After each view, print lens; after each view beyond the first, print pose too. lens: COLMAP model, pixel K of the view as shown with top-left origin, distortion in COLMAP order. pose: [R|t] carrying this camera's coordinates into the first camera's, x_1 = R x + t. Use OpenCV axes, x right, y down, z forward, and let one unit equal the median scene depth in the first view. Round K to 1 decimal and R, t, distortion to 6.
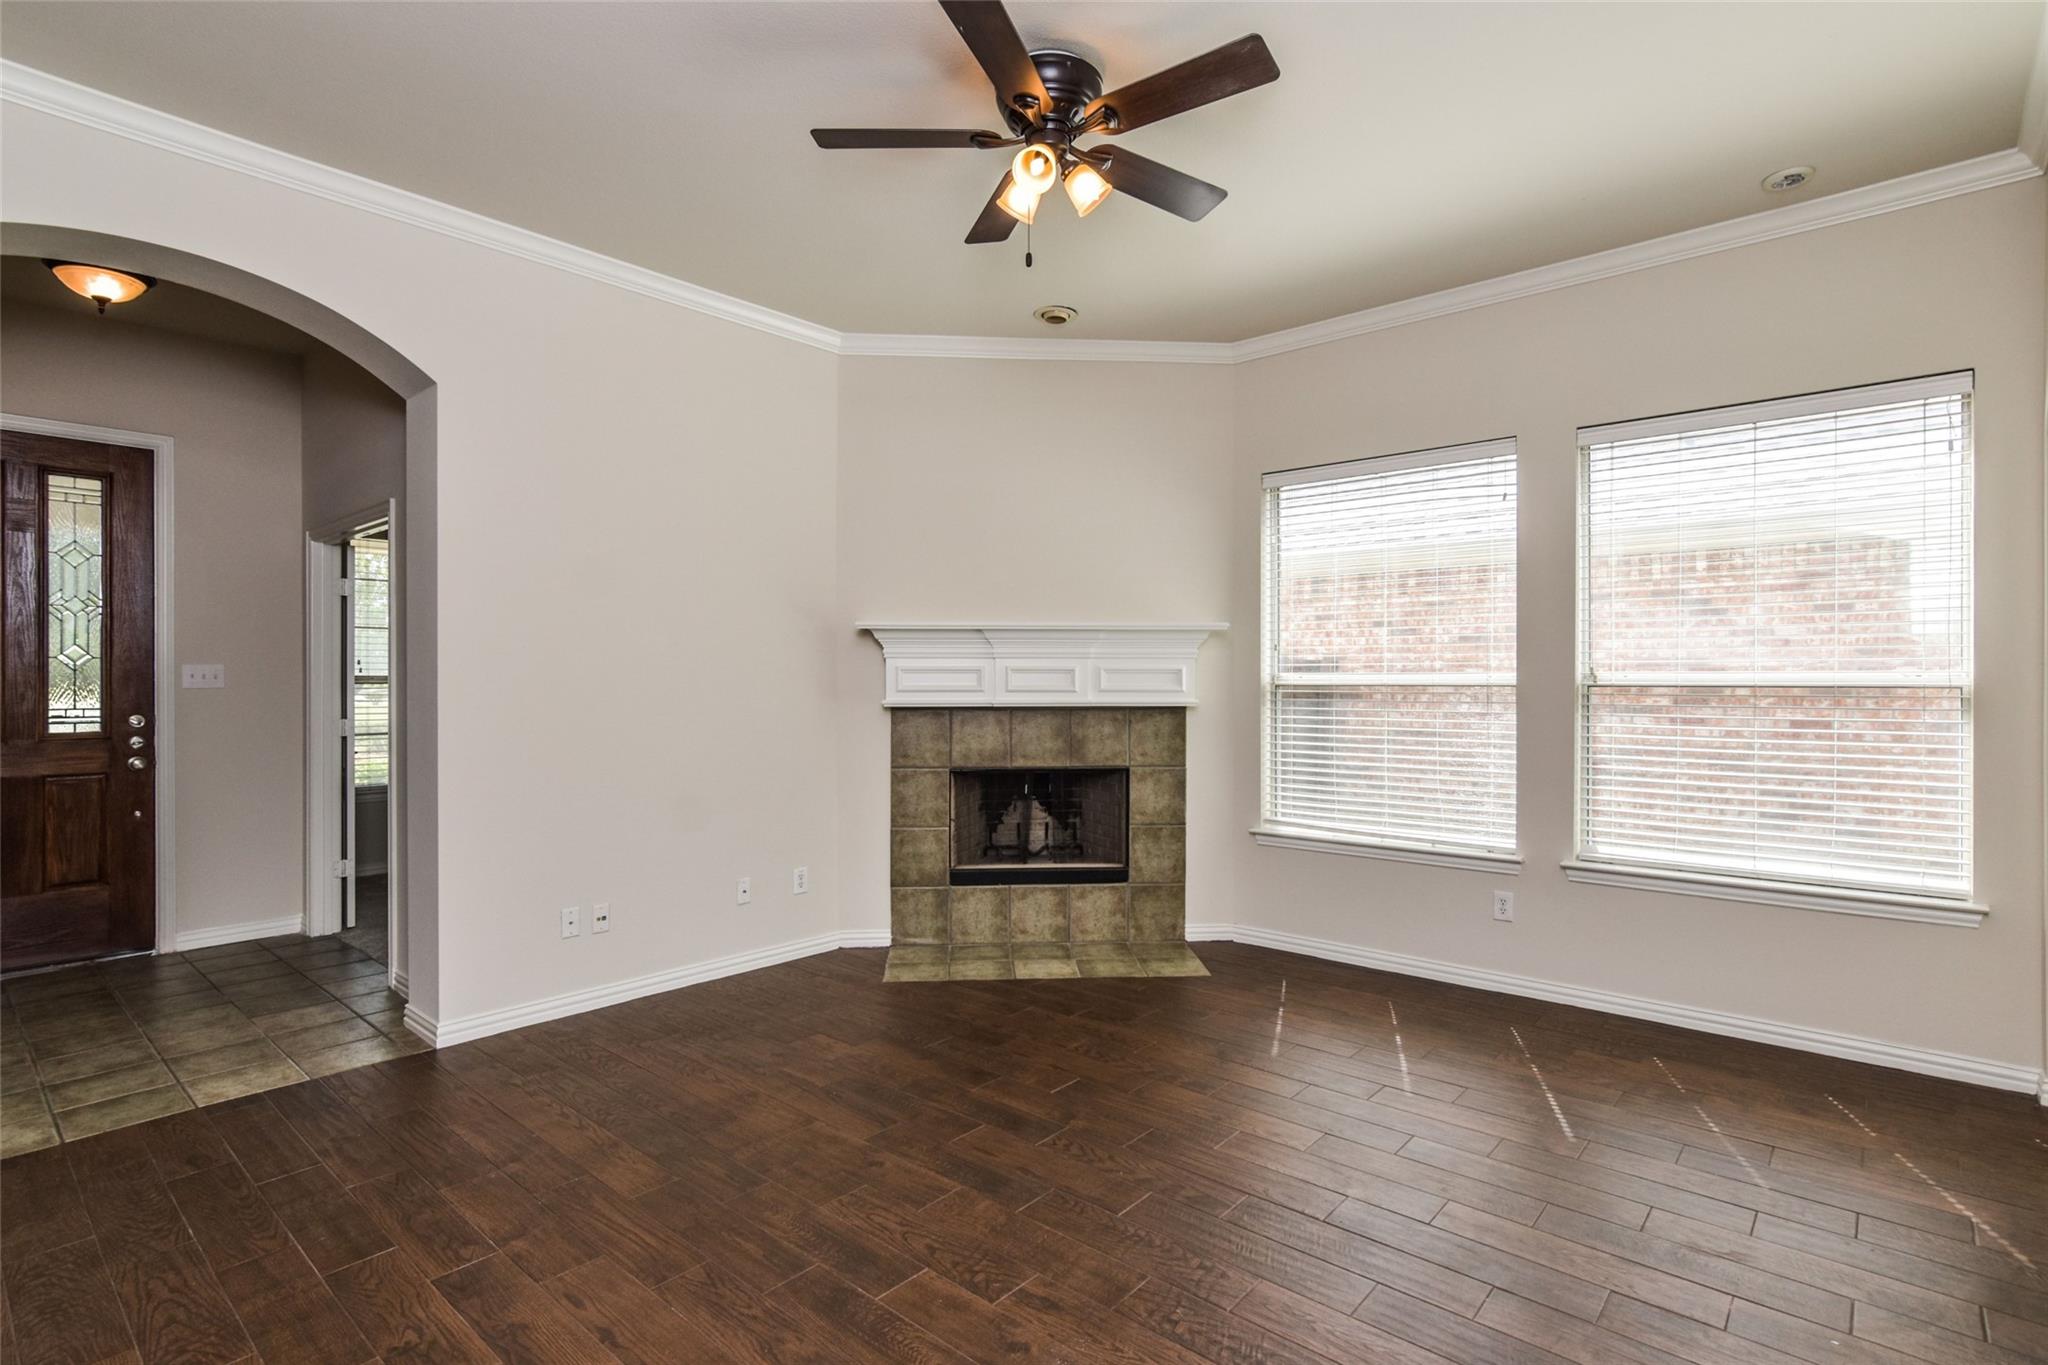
lens RADIAL K [[996.4, 0, 1027.5], [0, 996.4, 681.7], [0, 0, 1]] dist [-0.006654, 0.001054]
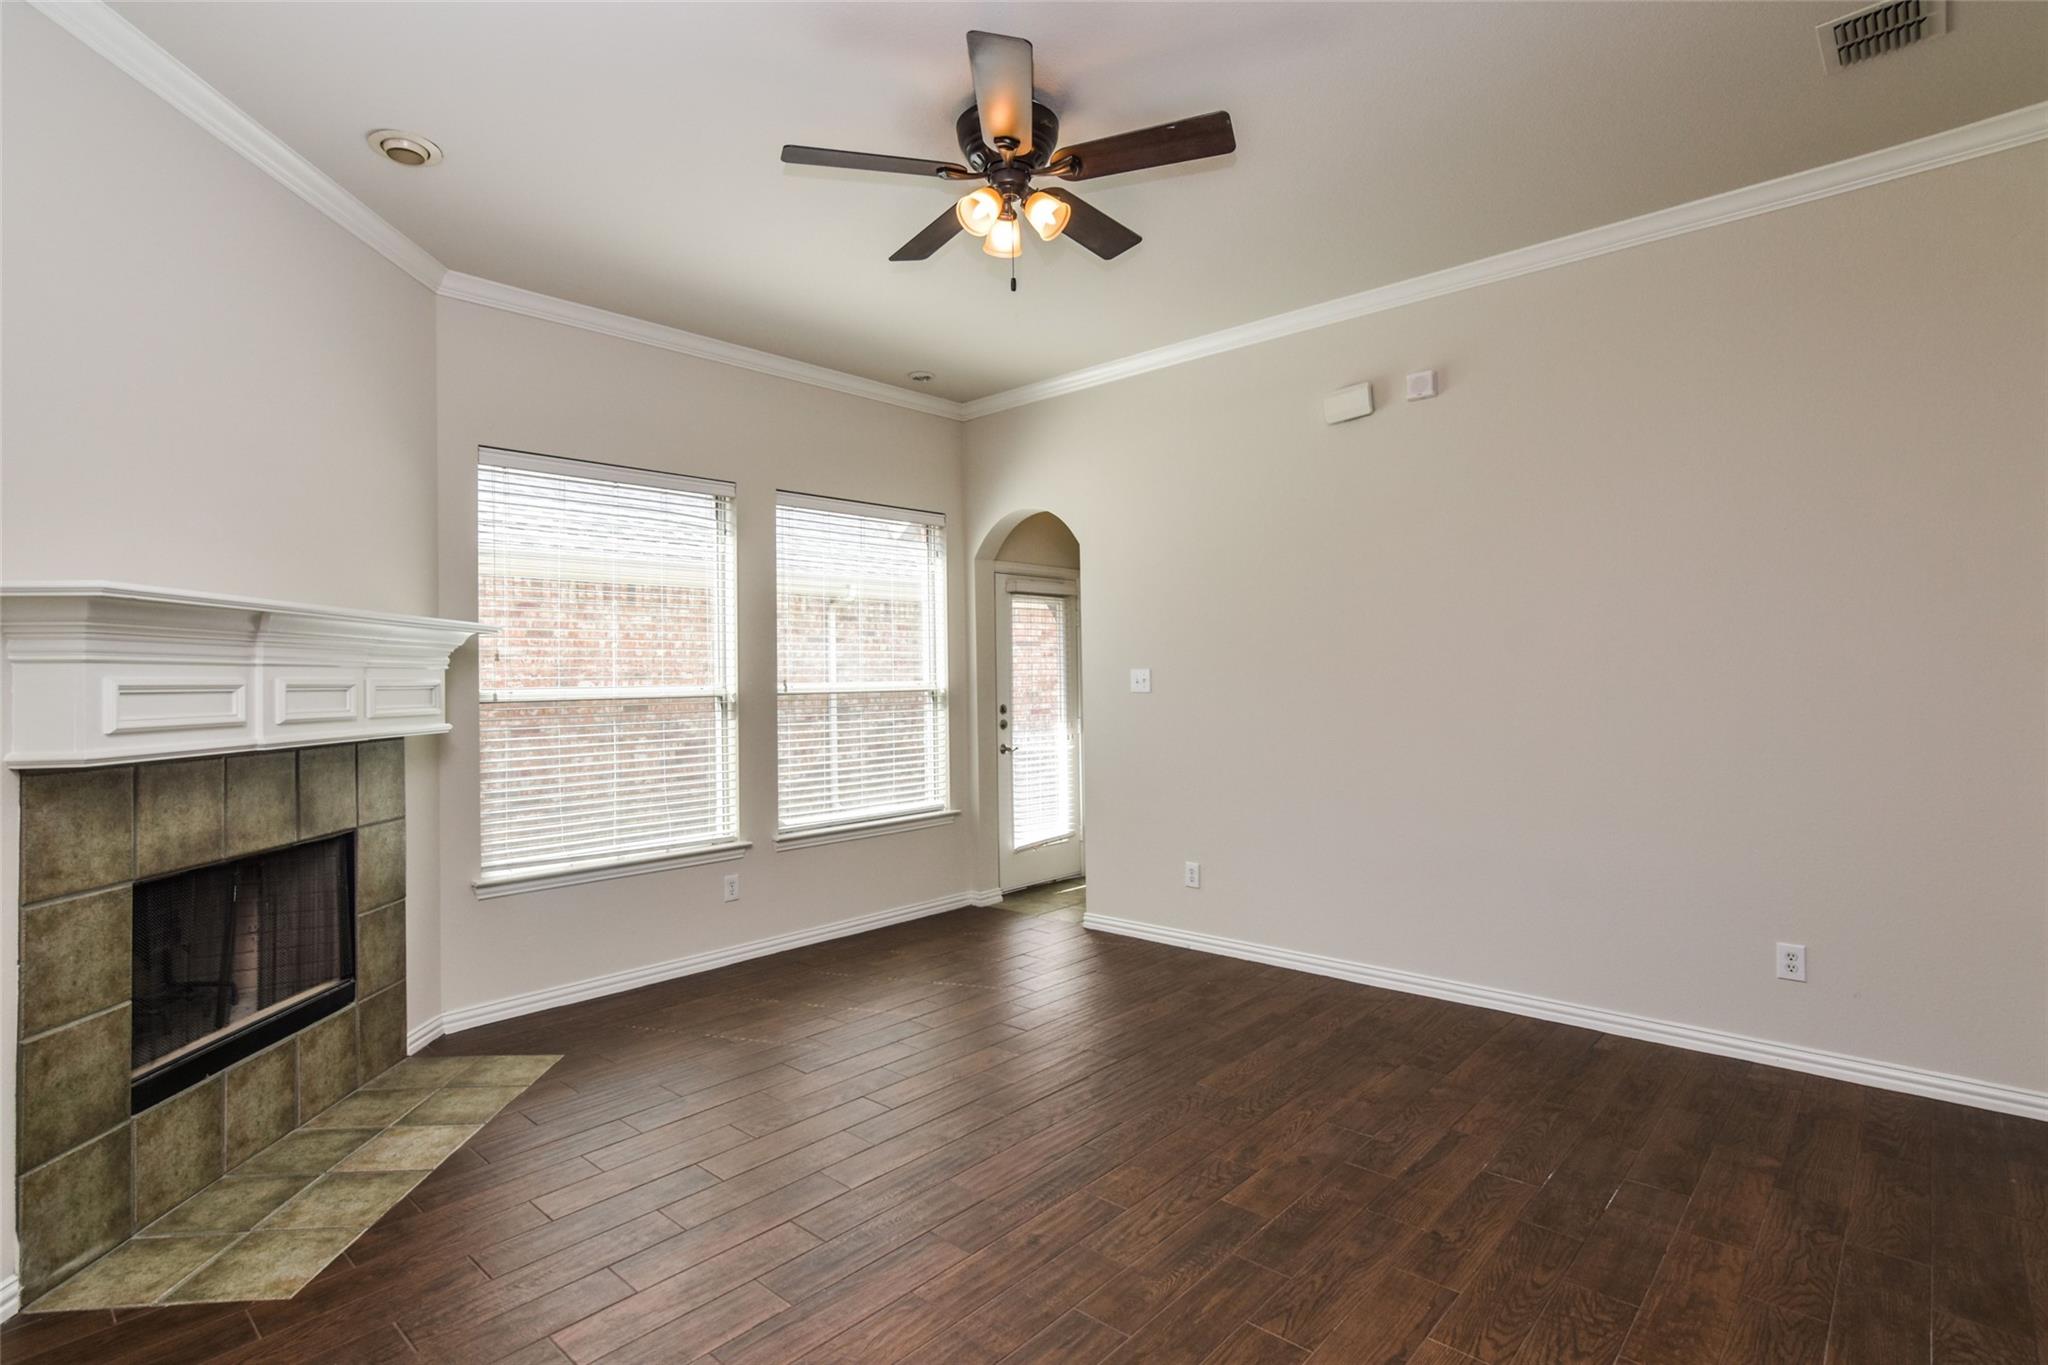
lens RADIAL K [[996.4, 0, 1026.7], [0, 996.4, 673.1], [0, 0, 1]] dist [-0.006654, 0.001054]
pose [[0.028848, 0.007165, 0.999558, -0.567852], [0.020853, 0.999752, -0.007768, -0.005553], [-0.999366, 0.021068, 0.028691, 0.531820]]
